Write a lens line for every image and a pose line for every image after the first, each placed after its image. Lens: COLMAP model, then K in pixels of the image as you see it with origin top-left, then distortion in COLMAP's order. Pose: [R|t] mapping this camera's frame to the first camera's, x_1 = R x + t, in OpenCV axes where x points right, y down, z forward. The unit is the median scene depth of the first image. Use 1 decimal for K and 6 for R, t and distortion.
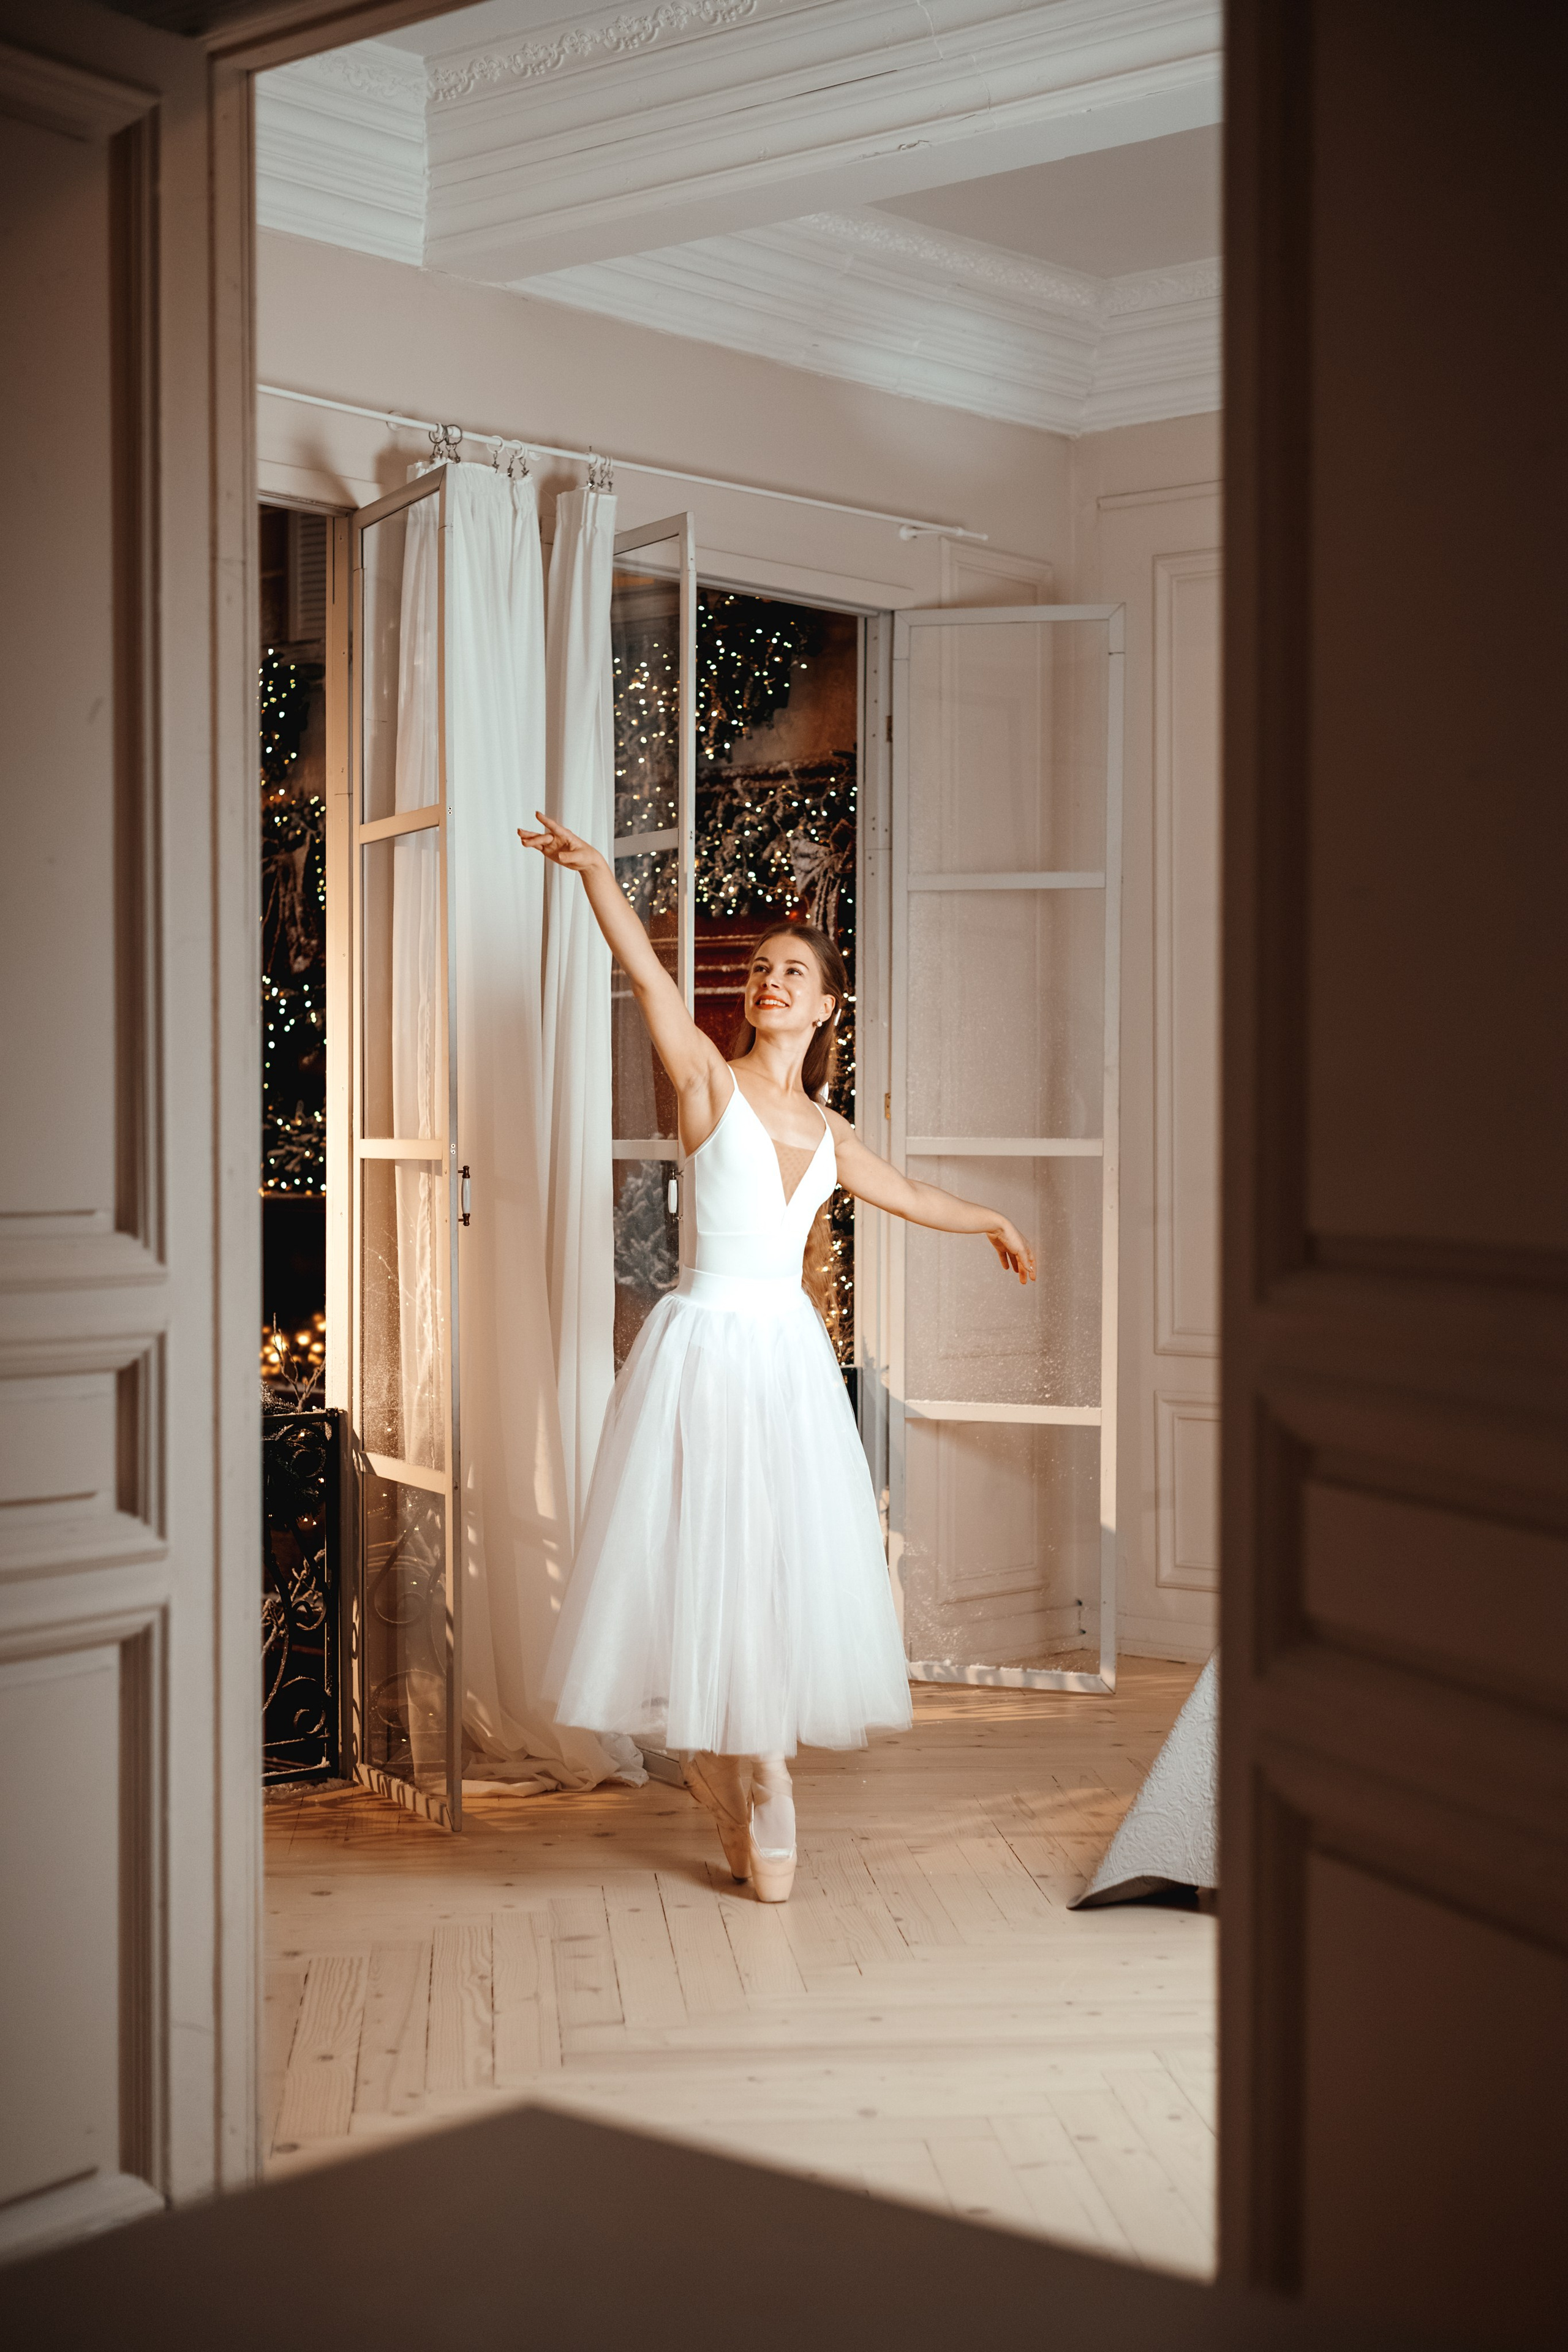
lens RADIAL K [[3251.0, 0, 878.9], [0, 3251.0, 1216.1], [0, 0, 1]] dist [0.005335, 0.757343]
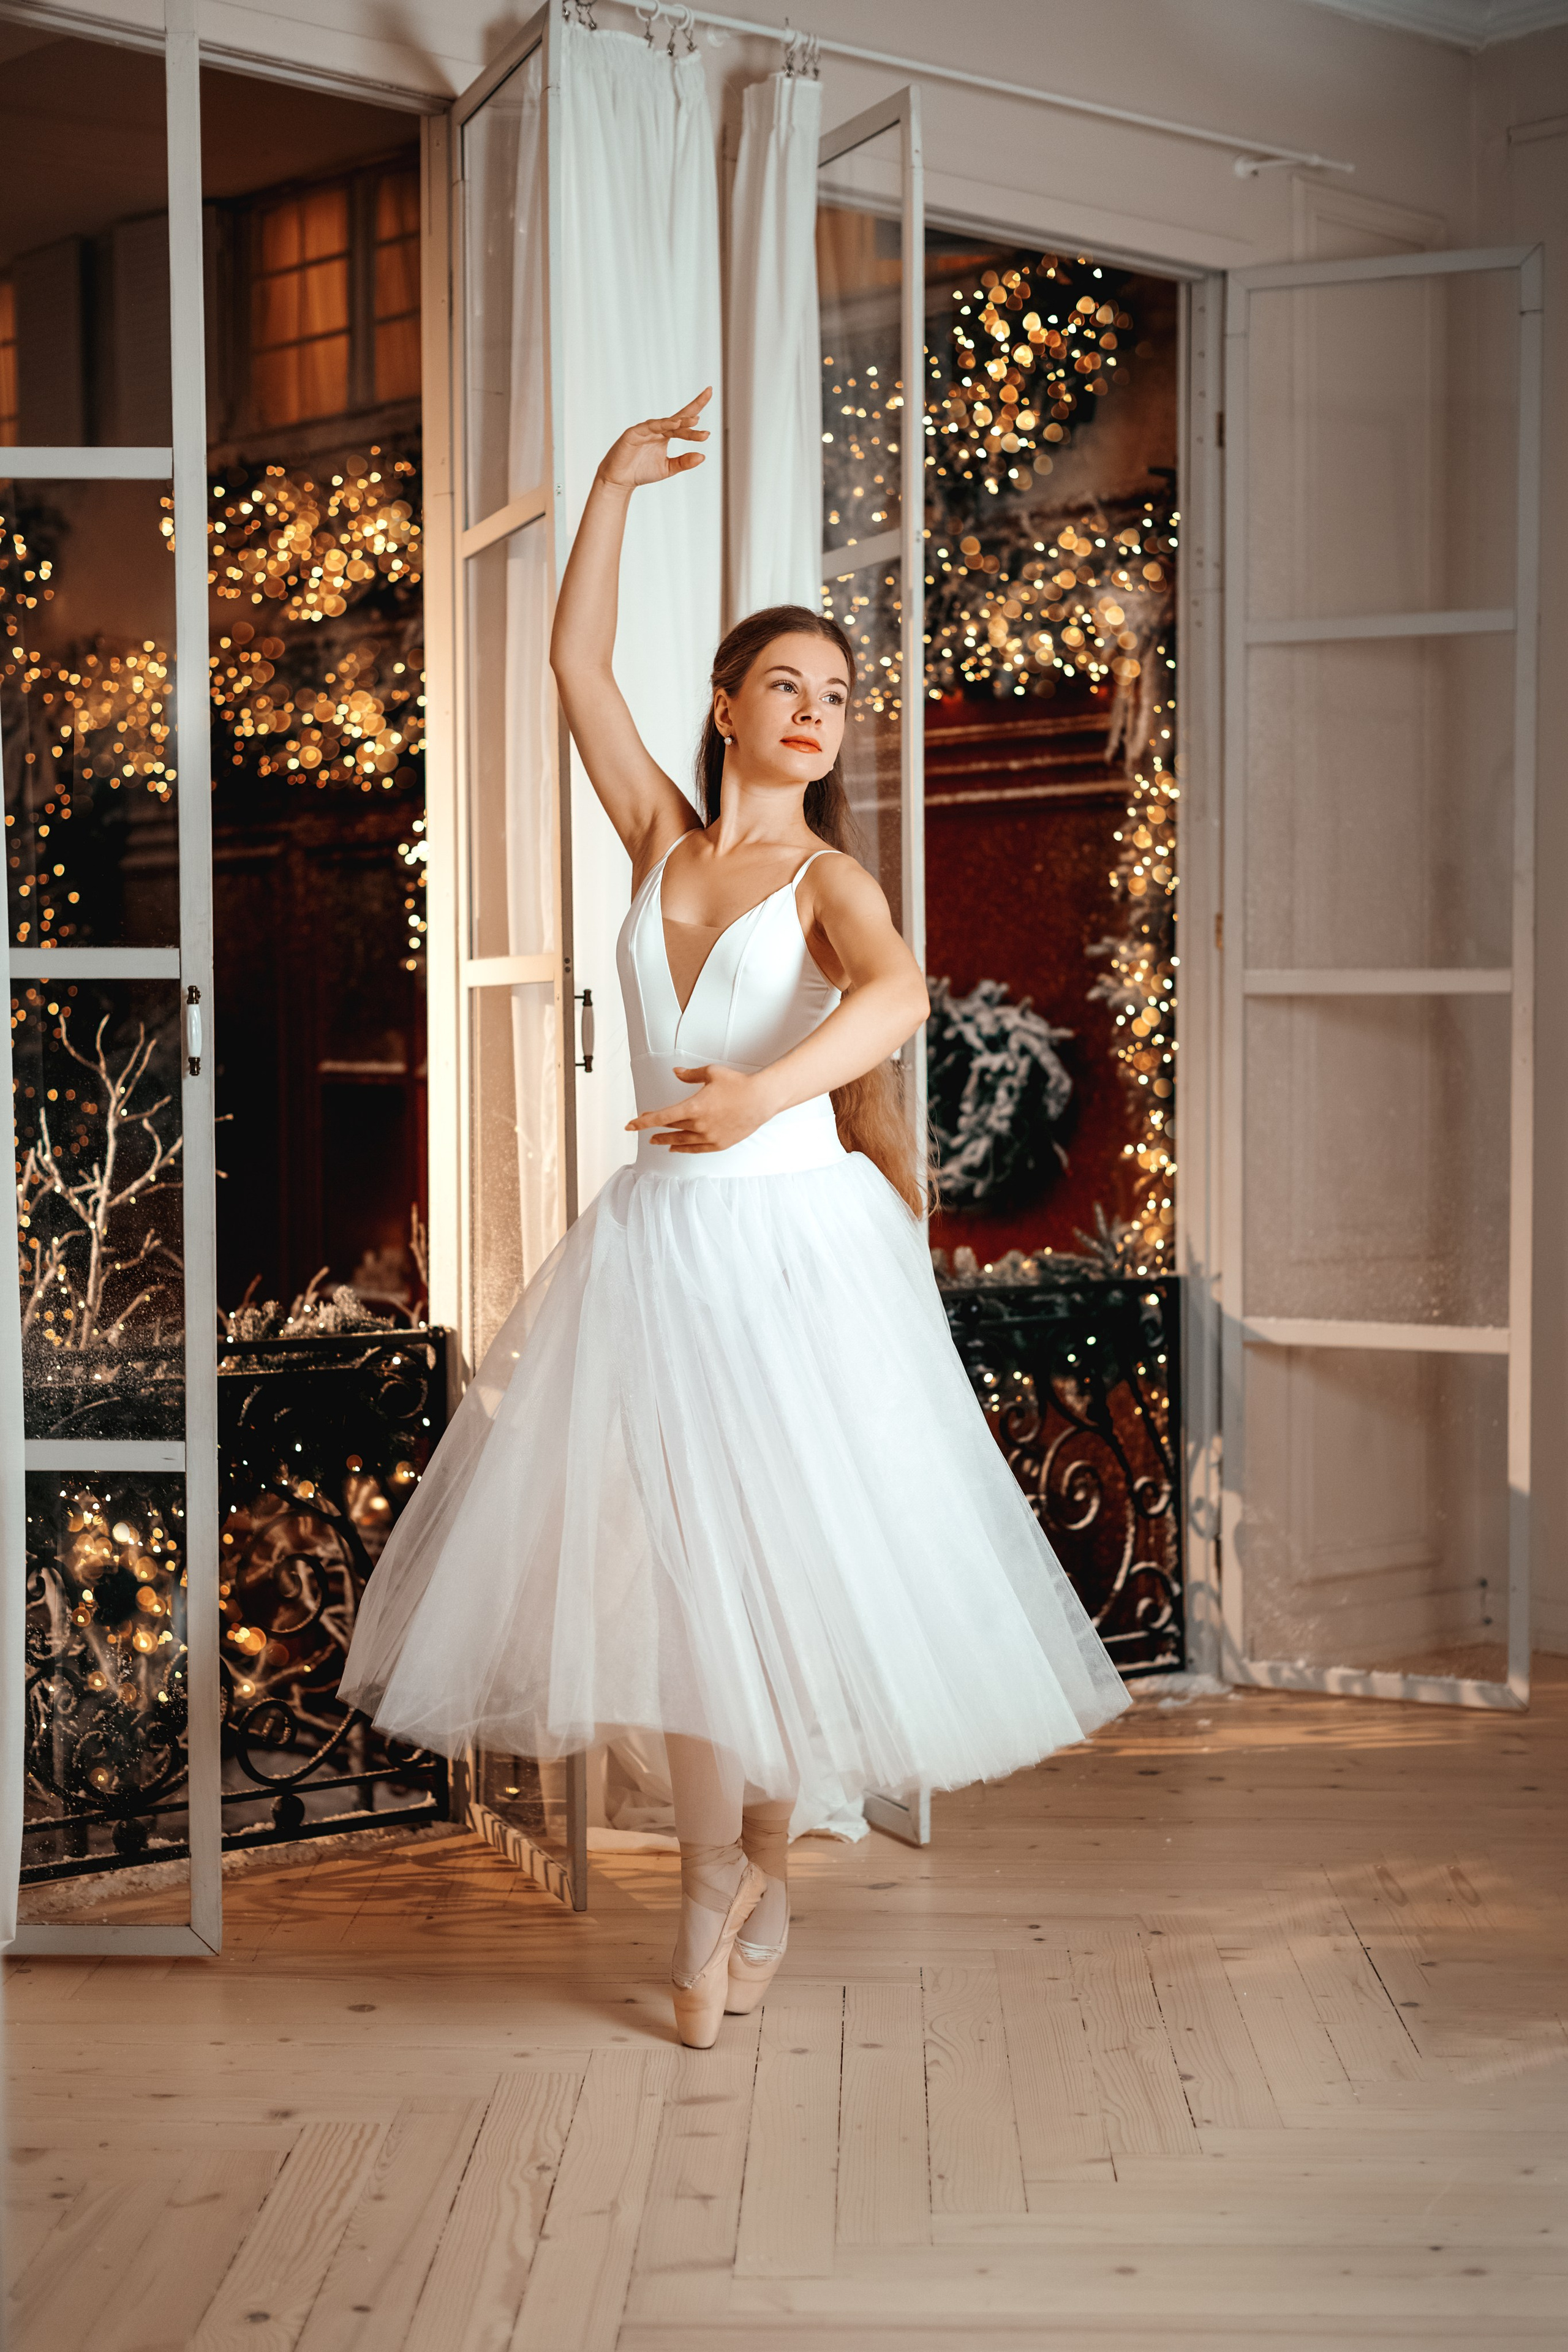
lens RADIAL K [[3055.9, 0, 778.4], [0, 3055.9, 1232.4], [0, 0, 1]] dist [0.017870, 0.042630]
pose [[0.984256, -0.002349, -0.176736, 0.027619], [0.007114, 0.999628, 0.026332, 0.017014], [0.176608, -0.027175, 0.983906, 0.280145]]
